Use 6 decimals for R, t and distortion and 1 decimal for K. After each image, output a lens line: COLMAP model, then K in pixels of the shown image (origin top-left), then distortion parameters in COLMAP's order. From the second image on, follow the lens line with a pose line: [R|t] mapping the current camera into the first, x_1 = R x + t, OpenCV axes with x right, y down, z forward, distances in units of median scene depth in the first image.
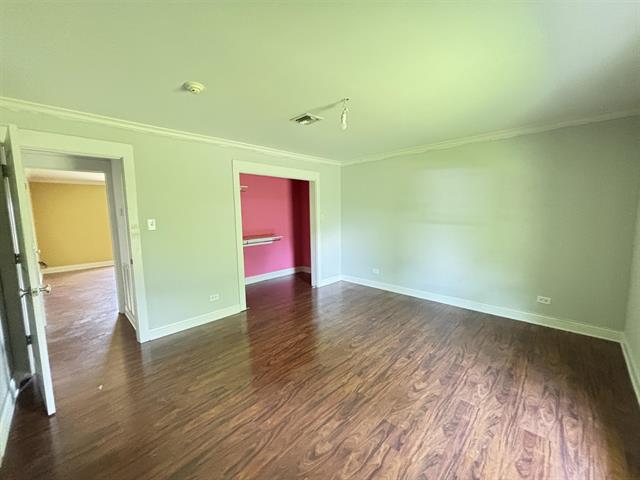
lens RADIAL K [[257.2, 0, 319.2], [0, 257.2, 242.2], [0, 0, 1]] dist [0.006609, -0.000529]
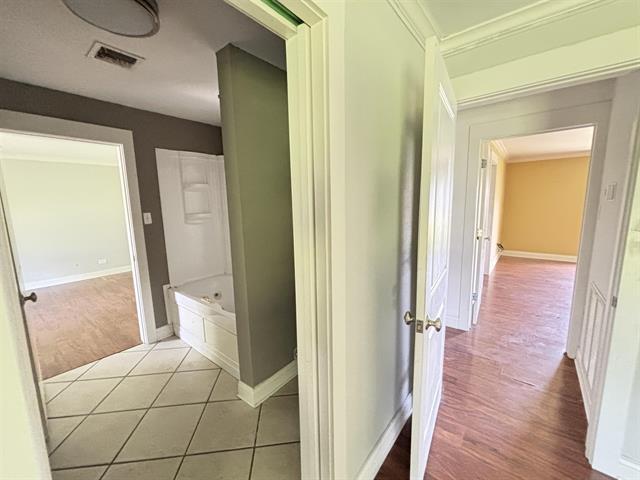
lens RADIAL K [[257.2, 0, 323.5], [0, 257.2, 243.2], [0, 0, 1]] dist [0.006609, -0.000529]
pose [[0.104981, 0.163005, -0.981024, -0.283175], [-0.083417, 0.984442, 0.154646, -0.038682], [0.990969, 0.065599, 0.116946, 0.353147]]
